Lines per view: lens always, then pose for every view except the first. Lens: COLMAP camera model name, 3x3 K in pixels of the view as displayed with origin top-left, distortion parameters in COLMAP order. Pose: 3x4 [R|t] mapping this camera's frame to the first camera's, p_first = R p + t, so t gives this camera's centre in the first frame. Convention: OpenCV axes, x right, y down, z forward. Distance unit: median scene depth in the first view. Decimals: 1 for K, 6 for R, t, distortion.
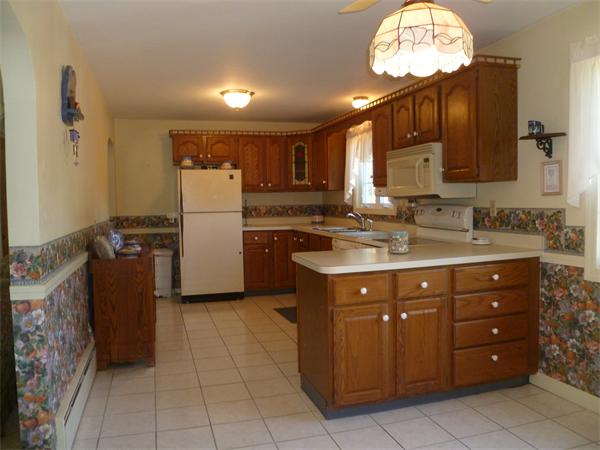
lens RADIAL K [[502.7, 0, 298.5], [0, 502.7, 224.4], [0, 0, 1]] dist [-0.064893, 0.015252]
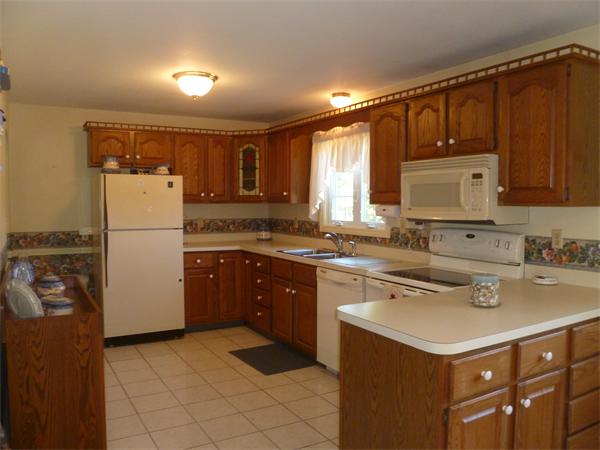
lens RADIAL K [[502.7, 0, 303.0], [0, 502.7, 227.6], [0, 0, 1]] dist [-0.064893, 0.015252]
pose [[0.971879, 0.007946, 0.235347, -0.199814], [-0.007445, 0.999968, -0.003017, -0.044962], [-0.235363, 0.001180, 0.971907, 0.317884]]
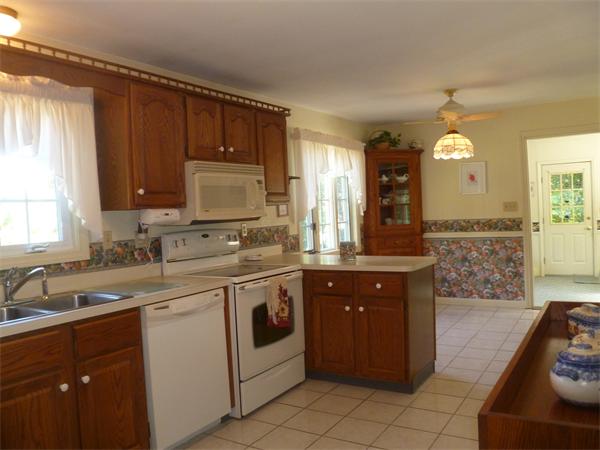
lens RADIAL K [[502.7, 0, 300.7], [0, 502.7, 226.7], [0, 0, 1]] dist [-0.064893, 0.015252]
pose [[-0.663818, 0.036931, 0.746982, -0.572956], [0.107094, 0.993181, 0.046068, -0.079148], [-0.740187, 0.110578, -0.663246, 1.682504]]
